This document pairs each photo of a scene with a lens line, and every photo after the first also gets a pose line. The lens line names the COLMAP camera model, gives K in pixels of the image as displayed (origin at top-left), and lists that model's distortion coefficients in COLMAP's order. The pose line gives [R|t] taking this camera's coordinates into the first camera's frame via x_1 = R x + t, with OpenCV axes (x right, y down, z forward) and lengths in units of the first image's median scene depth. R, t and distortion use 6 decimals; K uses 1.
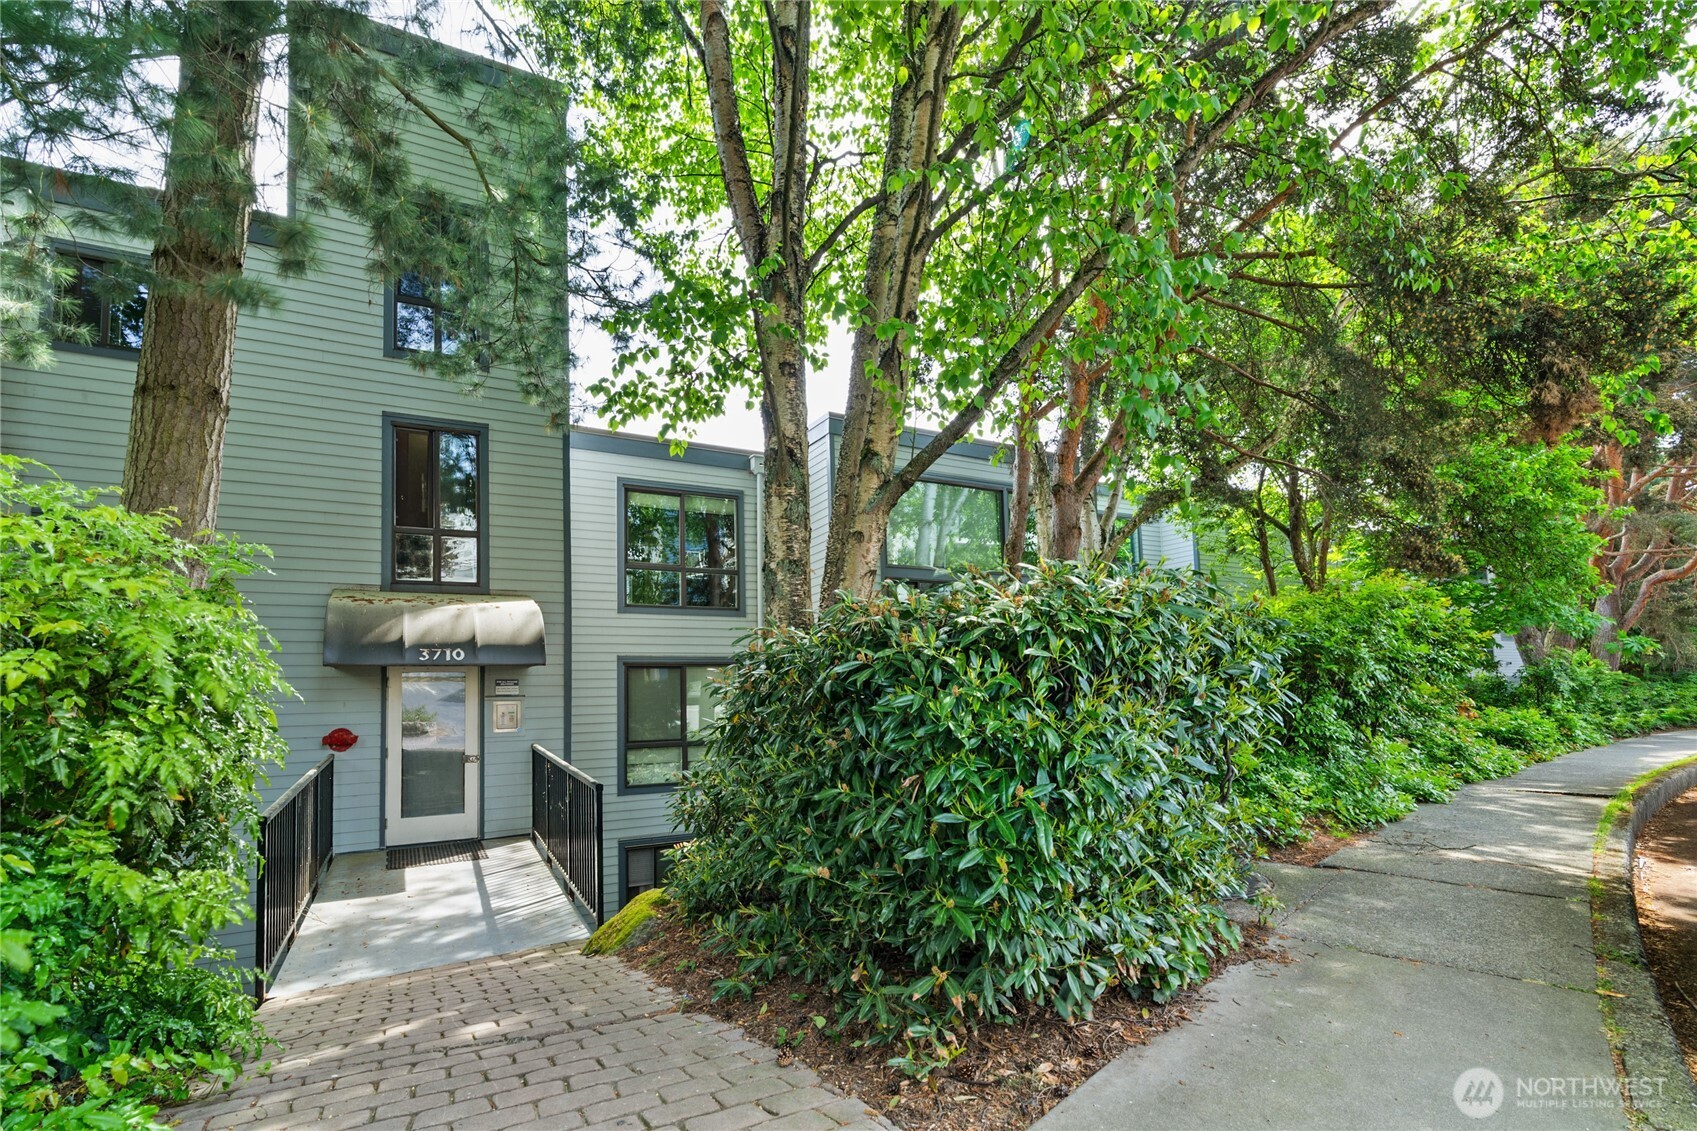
lens RADIAL K [[801.7, 0, 870.3], [0, 801.7, 669.7], [0, 0, 1]] dist [0.001597, 0.000143]
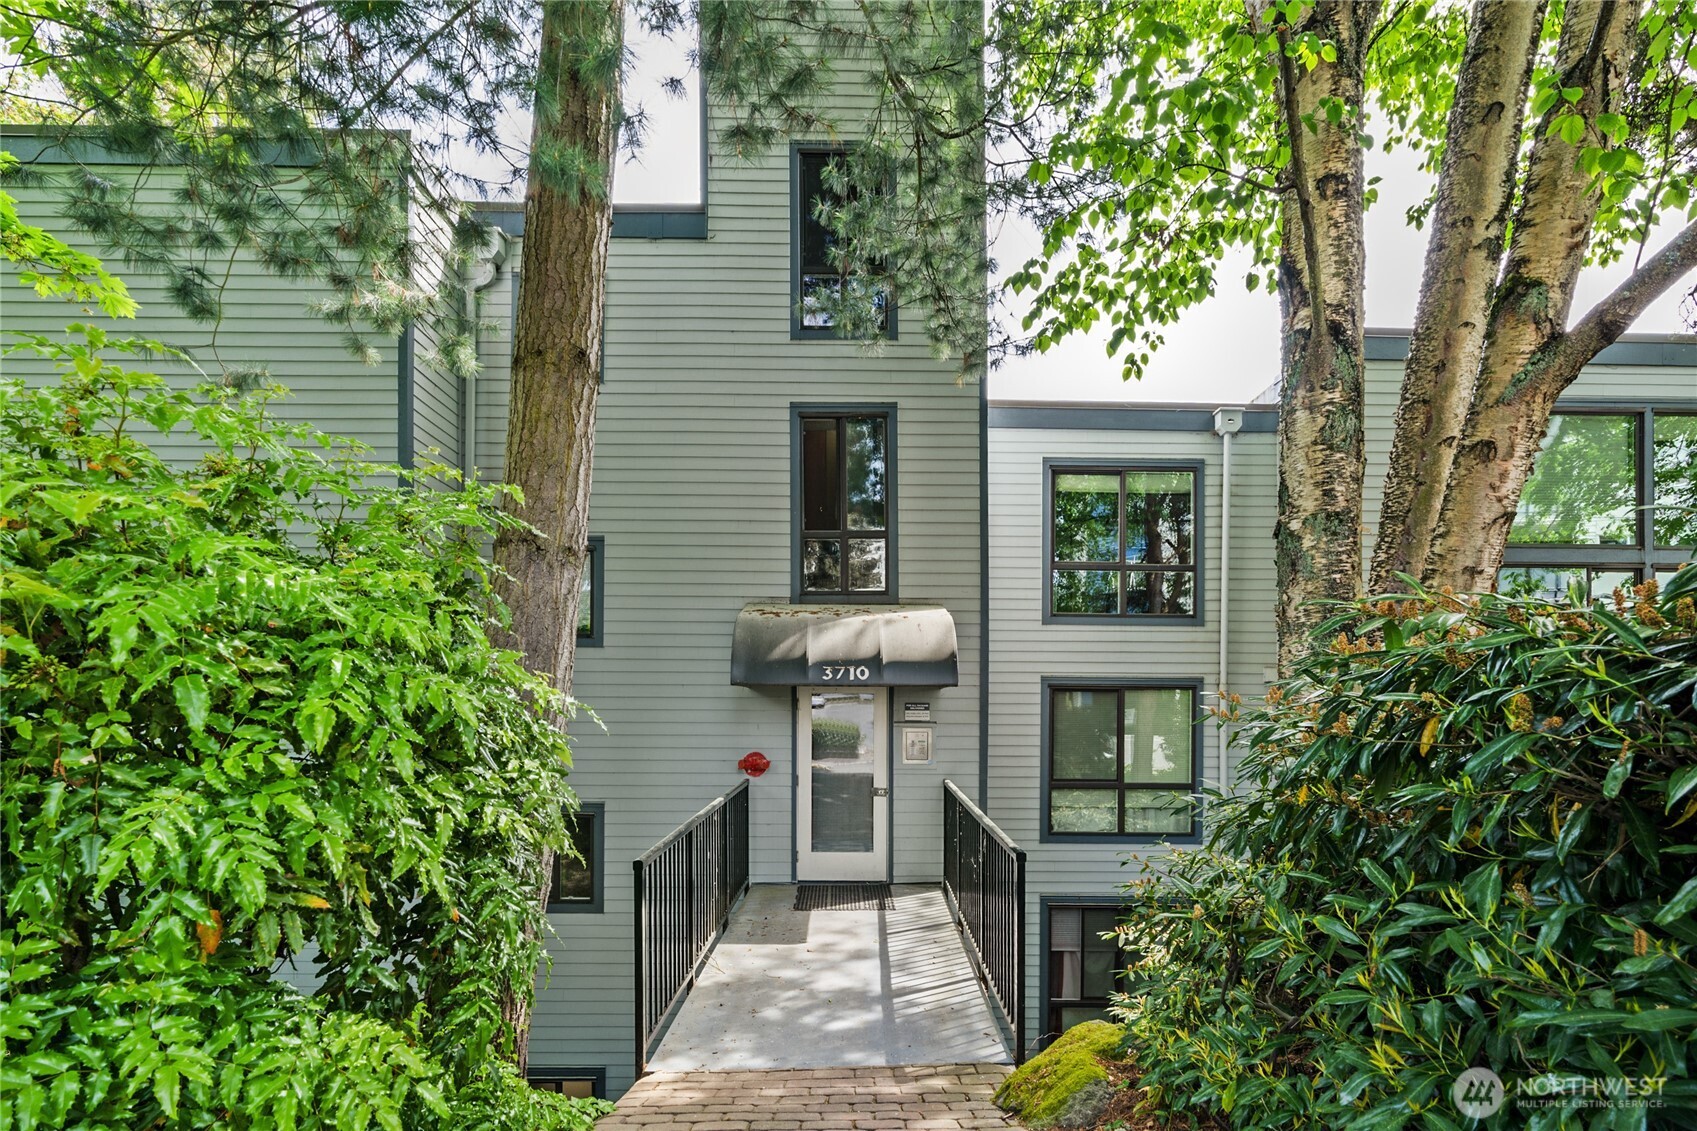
lens RADIAL K [[801.7, 0, 870.3], [0, 801.7, 669.7], [0, 0, 1]] dist [0.001597, 0.000143]
pose [[0.873781, -0.004424, -0.486299, -0.092357], [-0.010430, 0.999558, -0.027834, 0.001499], [0.486207, 0.029393, 0.873349, 0.263776]]
